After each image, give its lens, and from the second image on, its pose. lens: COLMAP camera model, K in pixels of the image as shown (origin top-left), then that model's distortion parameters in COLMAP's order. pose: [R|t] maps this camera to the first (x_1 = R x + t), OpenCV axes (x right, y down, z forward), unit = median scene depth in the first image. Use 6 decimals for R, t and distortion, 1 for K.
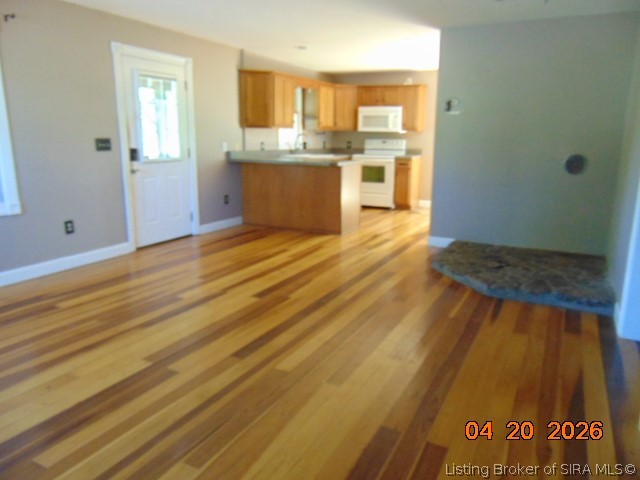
lens RADIAL K [[480.6, 0, 321.0], [0, 480.6, 238.7], [0, 0, 1]] dist [-0.034628, 0.074881]
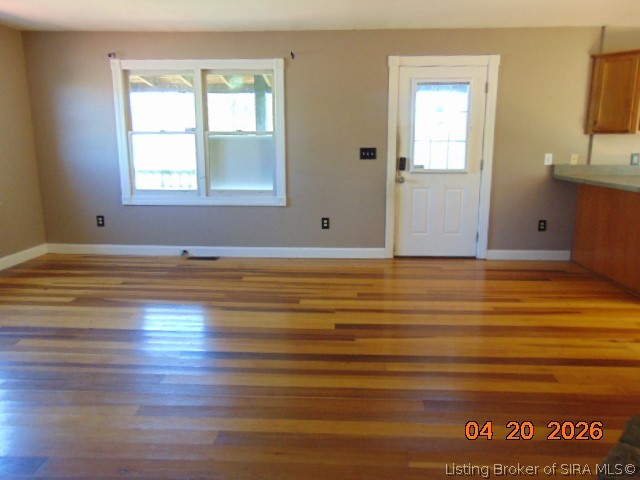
lens RADIAL K [[480.6, 0, 321.0], [0, 480.6, 238.7], [0, 0, 1]] dist [-0.034628, 0.074881]
pose [[0.410571, 0.169216, -0.895990, 0.481071], [-0.188229, 0.977194, 0.098299, -0.091526], [0.892189, 0.128292, 0.433059, 0.443837]]
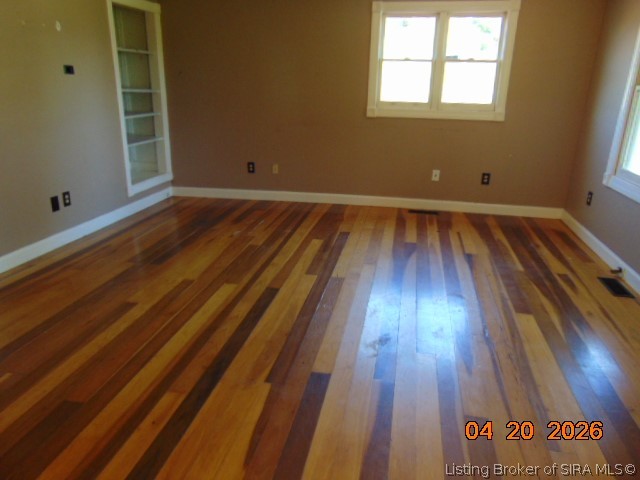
lens RADIAL K [[480.6, 0, 321.0], [0, 480.6, 238.7], [0, 0, 1]] dist [-0.034628, 0.074881]
pose [[-0.958354, 0.058036, -0.279624, 0.020067], [-0.089343, 0.869059, 0.486575, -0.256043], [0.271249, 0.491293, -0.827681, 1.111049]]
